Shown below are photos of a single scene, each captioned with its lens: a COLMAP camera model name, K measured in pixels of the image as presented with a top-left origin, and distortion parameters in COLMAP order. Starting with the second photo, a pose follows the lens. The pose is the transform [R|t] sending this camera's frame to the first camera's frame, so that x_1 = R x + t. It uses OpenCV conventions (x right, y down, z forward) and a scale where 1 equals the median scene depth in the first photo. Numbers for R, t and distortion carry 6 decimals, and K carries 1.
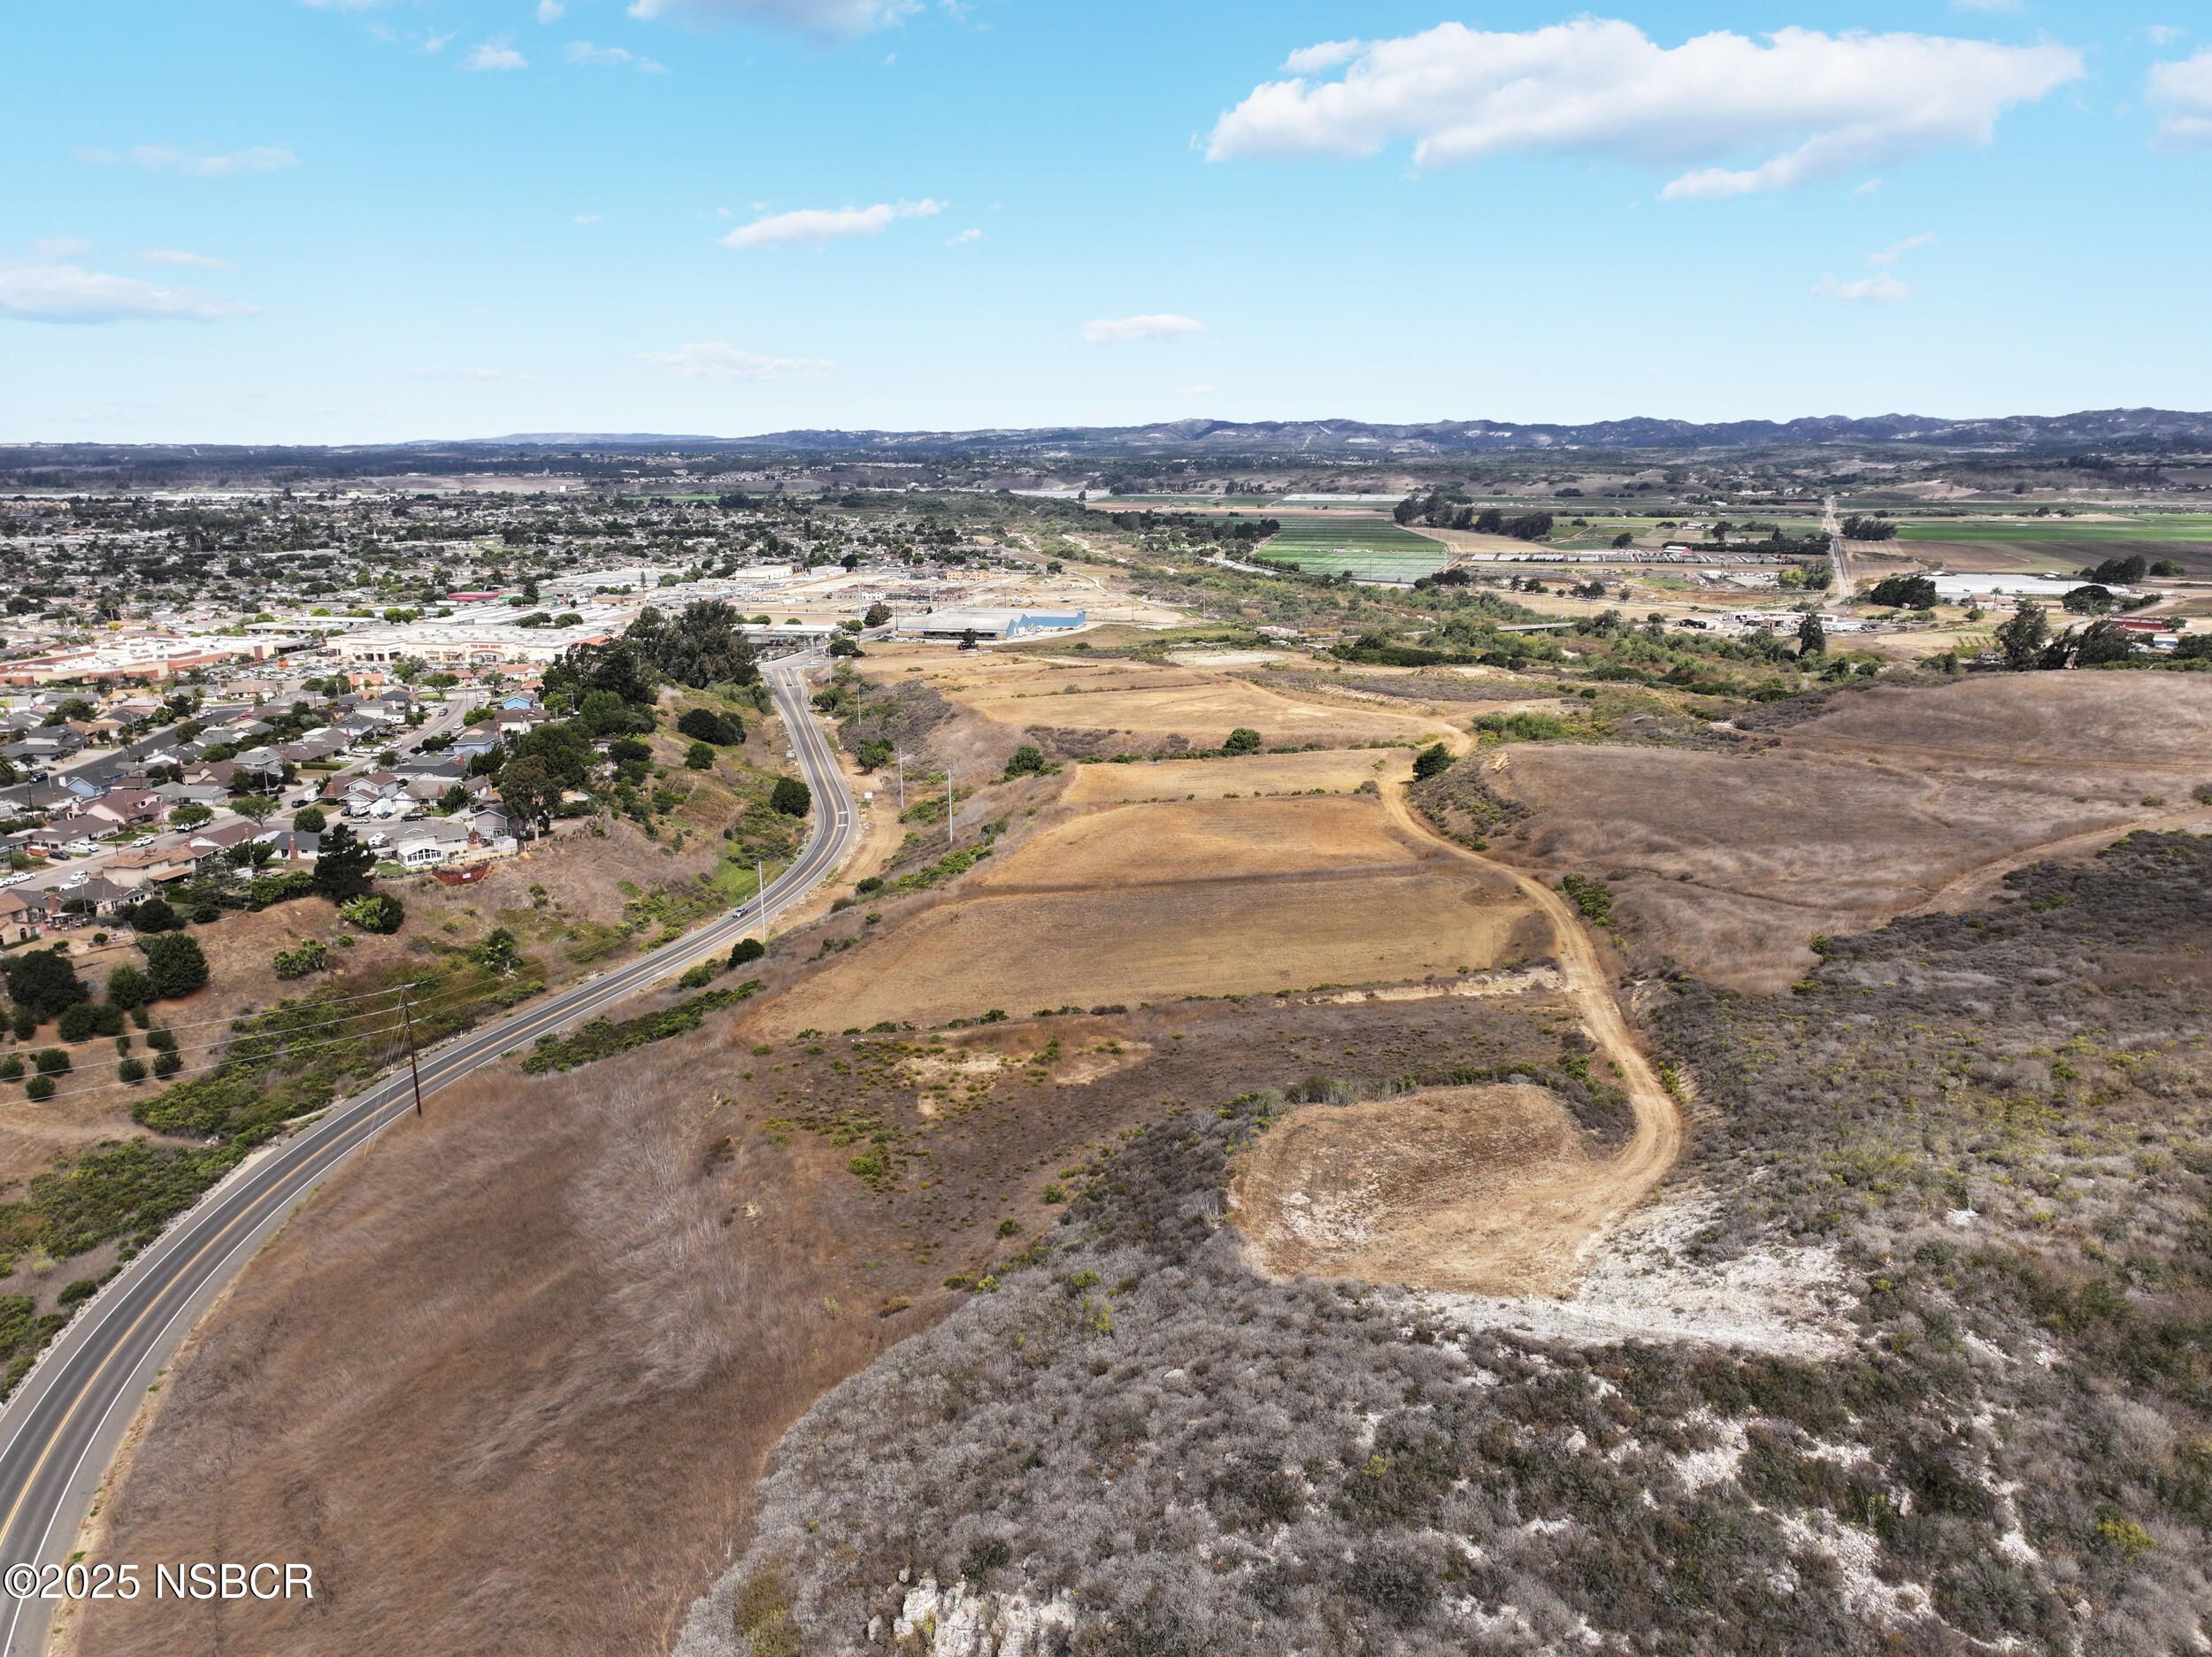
lens RADIAL K [[1550.1, 0, 1115.5], [0, 1550.1, 826.6], [0, 0, 1]] dist [-0.003716, 0.018977]
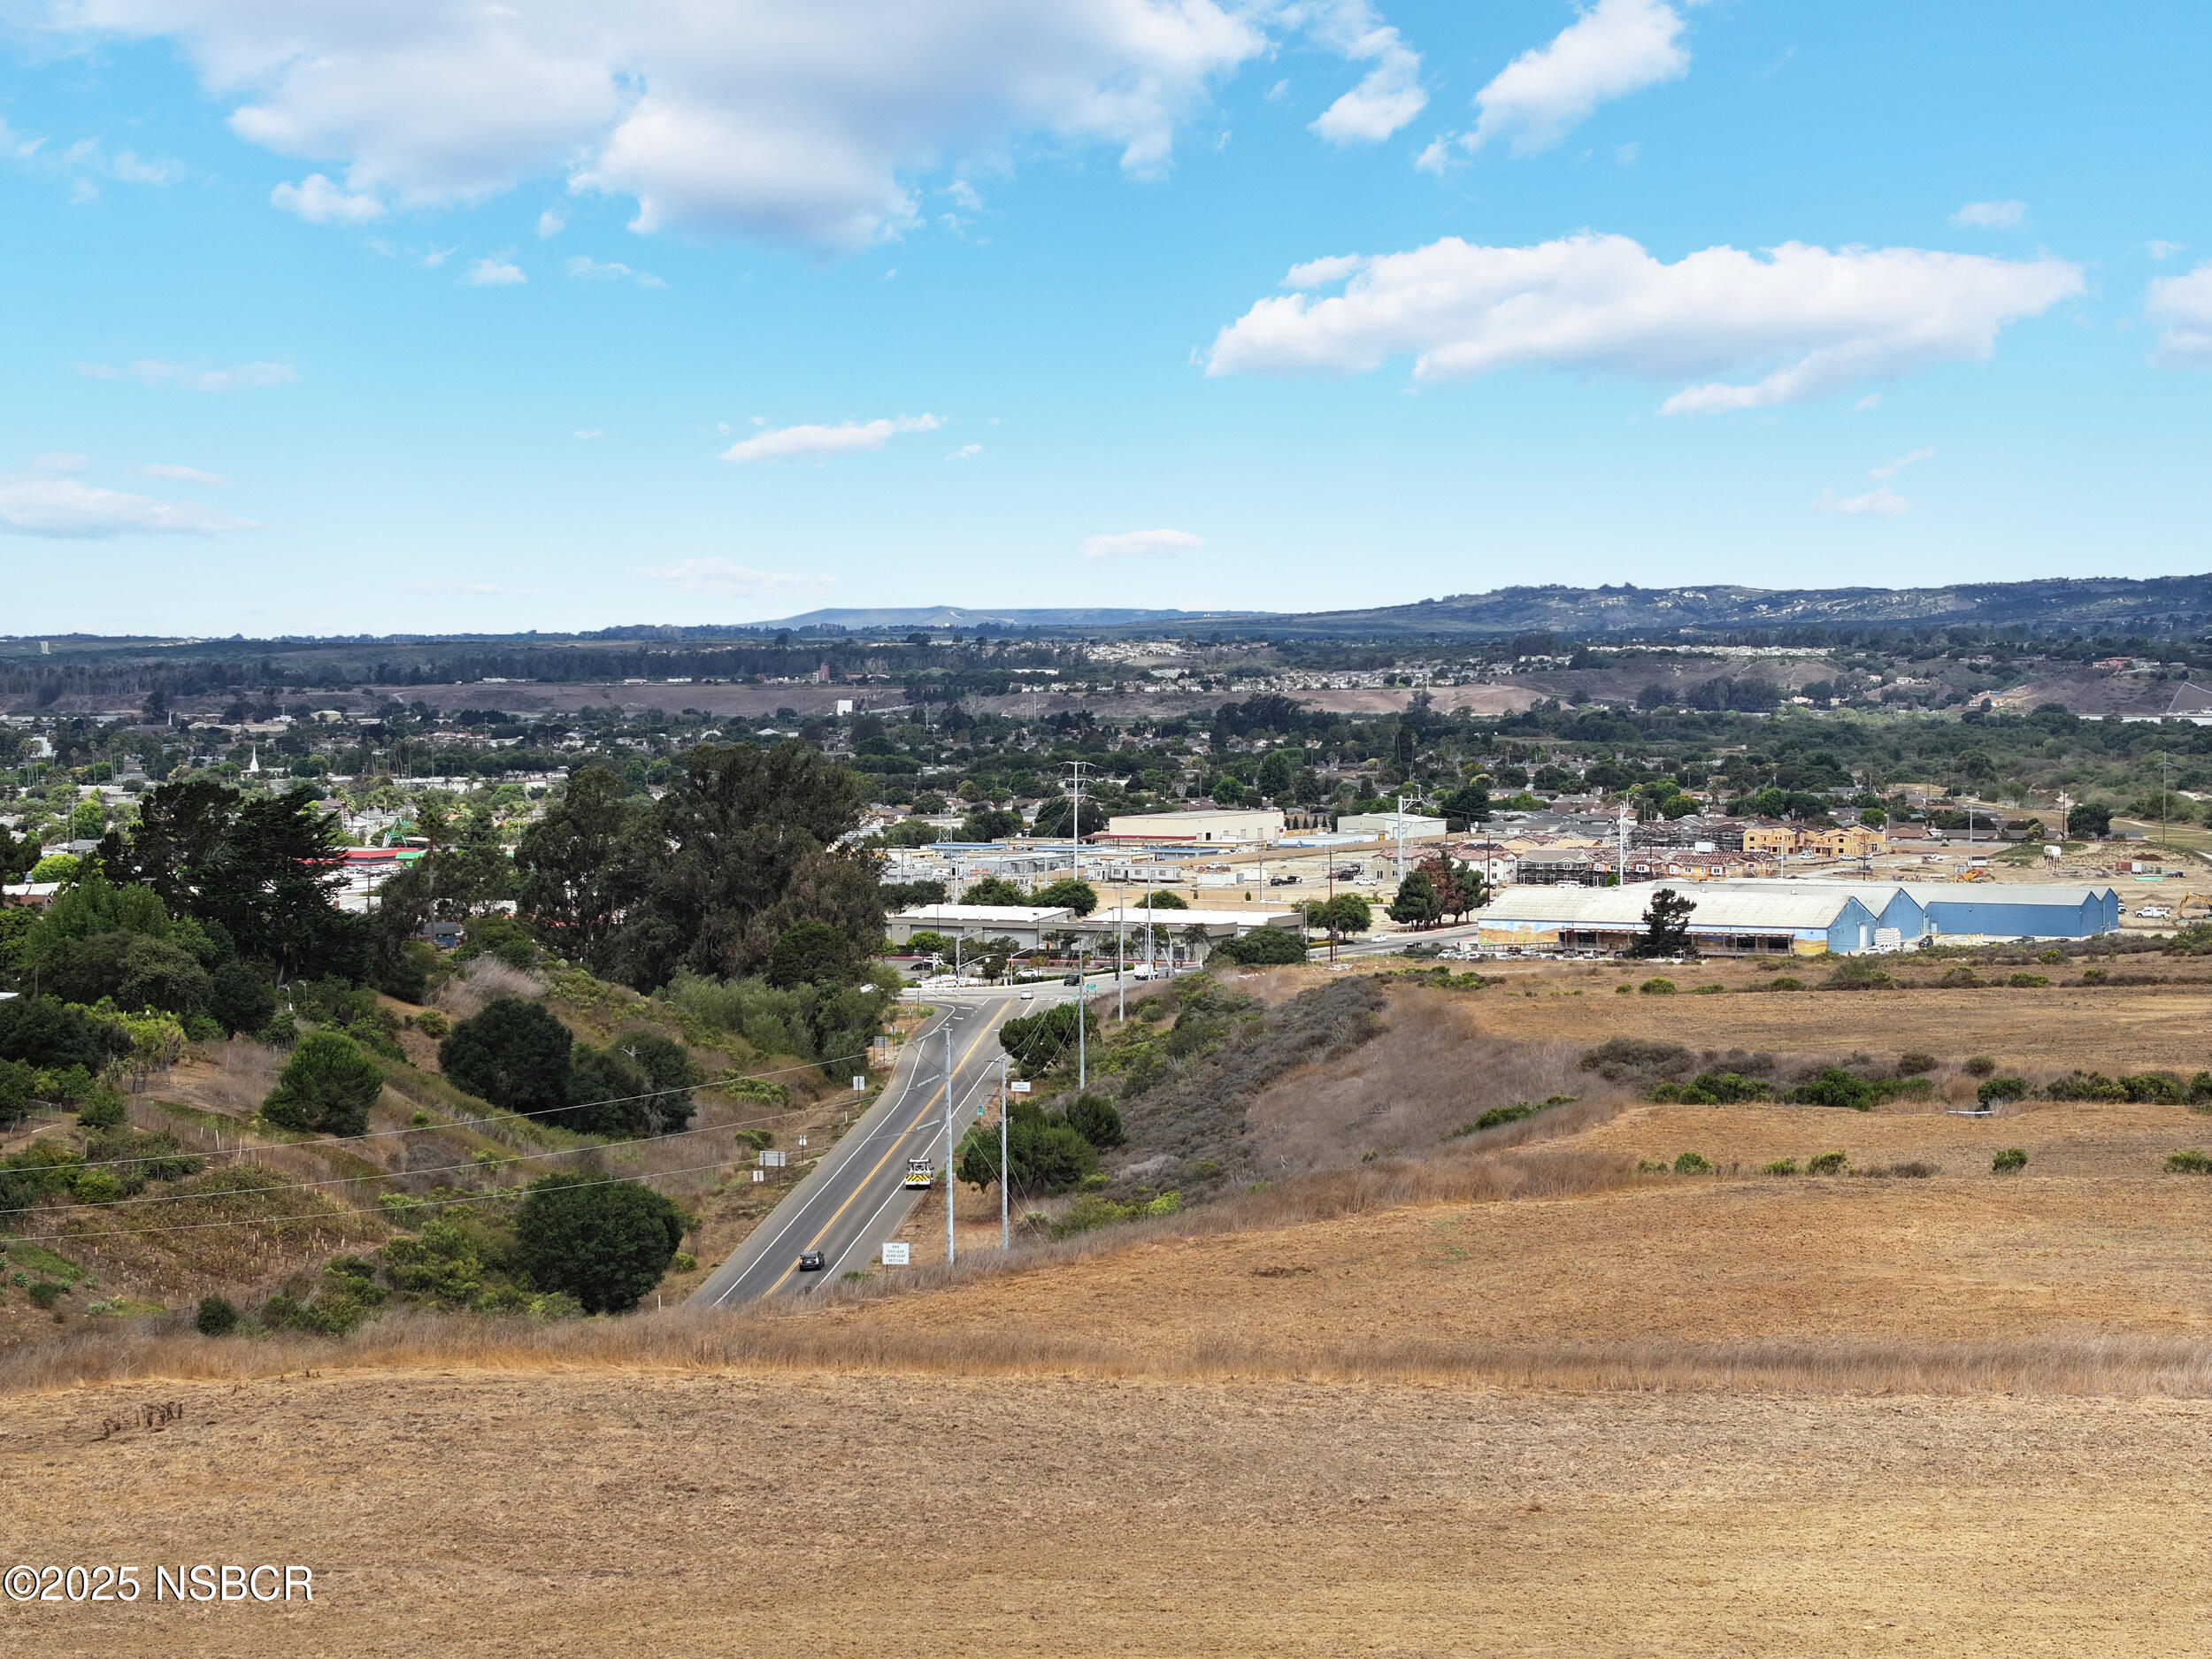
lens RADIAL K [[4408.6, 0, 1092.1], [0, 4408.6, 832.4], [0, 0, 1]] dist [-0.128230, 0.000000]
pose [[0.955954, 0.008454, -0.293395, 0.126925], [-0.066163, 0.980065, -0.187335, 0.069448], [0.285962, 0.198495, 0.937457, 0.482025]]
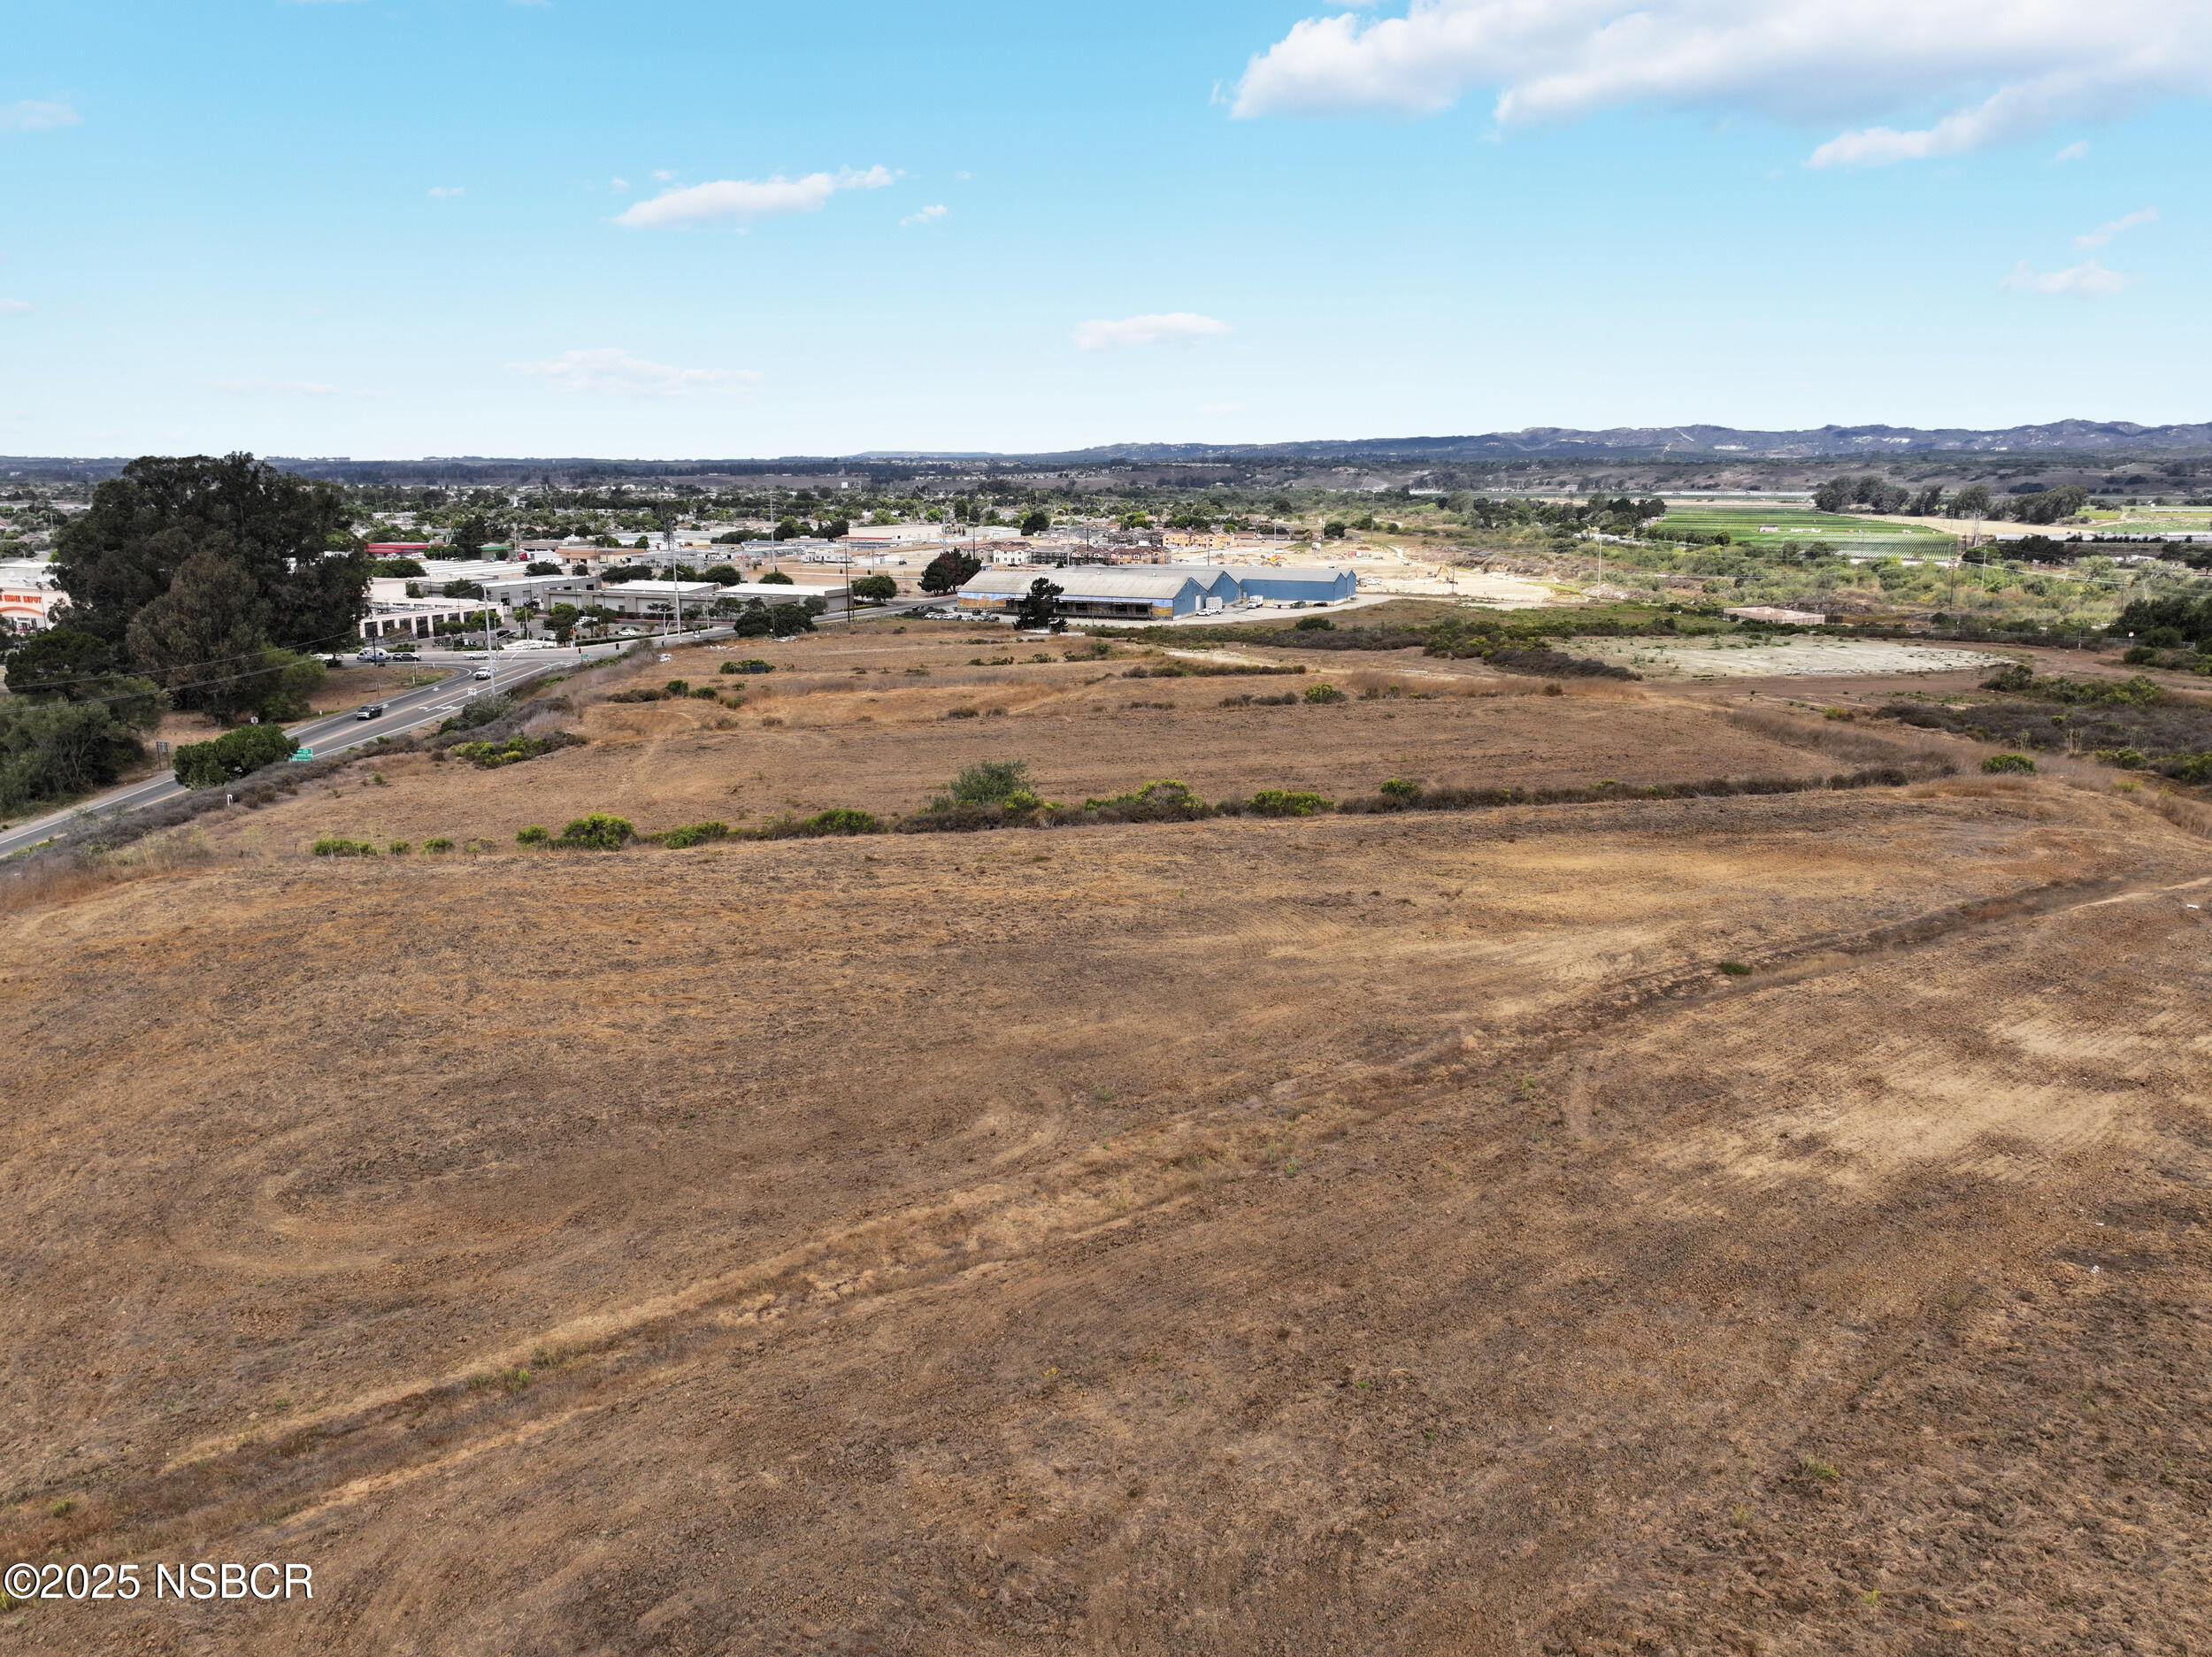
lens RADIAL K [[1550.1, 0, 1114.3], [0, 1550.1, 812.9], [0, 0, 1]] dist [-0.003716, 0.018977]
pose [[0.978319, 0.044887, -0.202179, 0.028308], [-0.049252, 0.998648, -0.016606, -0.160852], [0.201160, 0.026203, 0.979208, 1.618197]]
